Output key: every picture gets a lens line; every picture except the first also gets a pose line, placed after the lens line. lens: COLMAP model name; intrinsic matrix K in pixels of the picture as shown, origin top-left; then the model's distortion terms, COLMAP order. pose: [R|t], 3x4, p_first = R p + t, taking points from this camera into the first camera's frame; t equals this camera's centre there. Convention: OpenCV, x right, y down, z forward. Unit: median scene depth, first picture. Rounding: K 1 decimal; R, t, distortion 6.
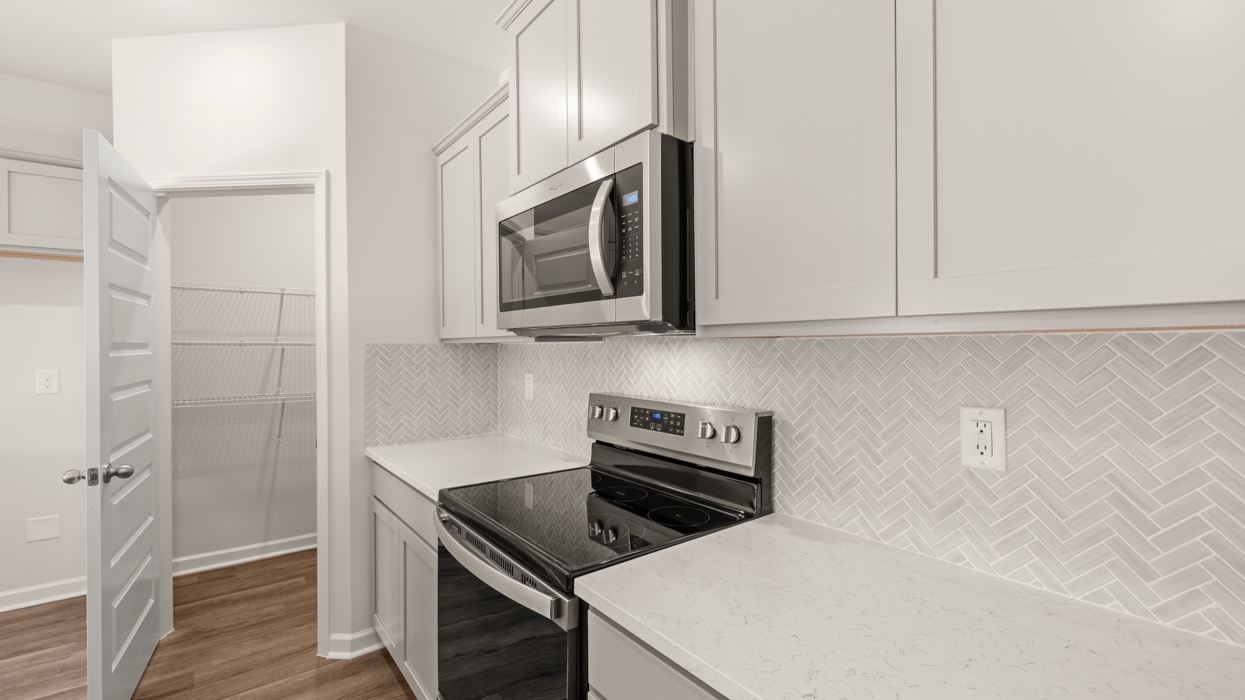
lens RADIAL K [[527.7, 0, 625.2], [0, 527.7, 348.9], [0, 0, 1]] dist [-0.002667, -0.000616]
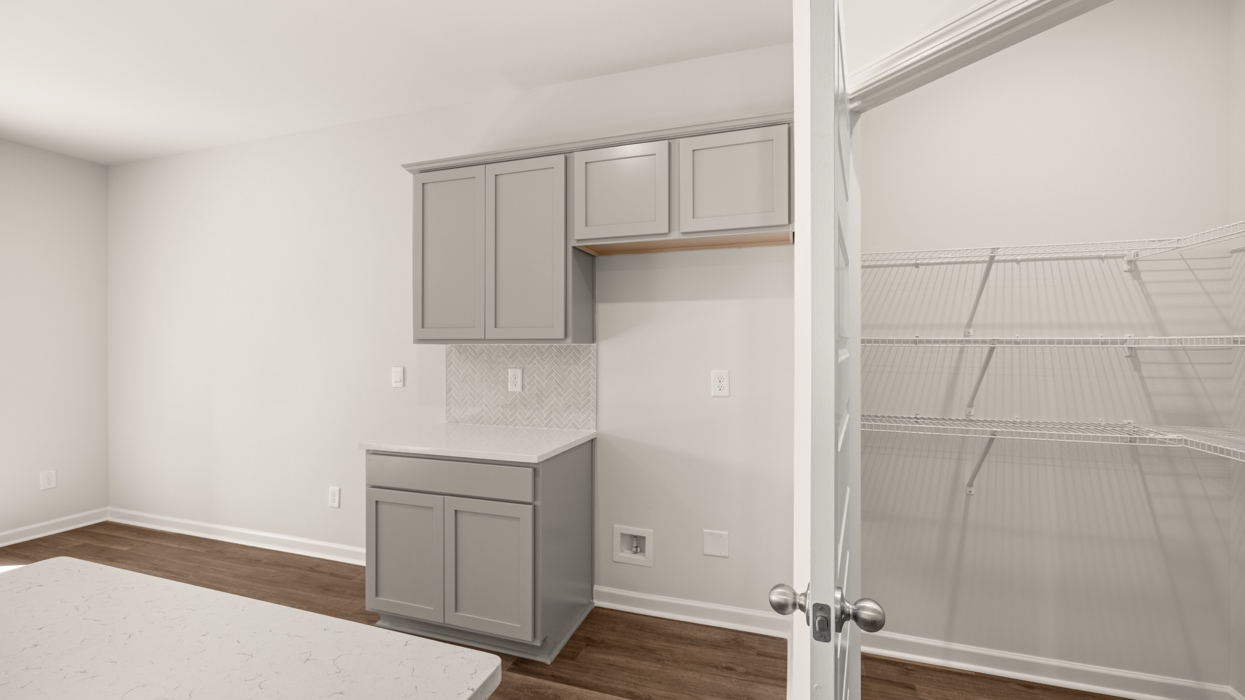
lens RADIAL K [[519.0, 0, 622.2], [0, 519.0, 347.0], [0, 0, 1]] dist [-0.000777, -0.000013]
pose [[0.551578, 0.005808, -0.834103, -0.375962], [-0.004249, 0.999982, 0.004153, -0.002663], [0.834113, 0.001253, 0.551592, 0.307811]]
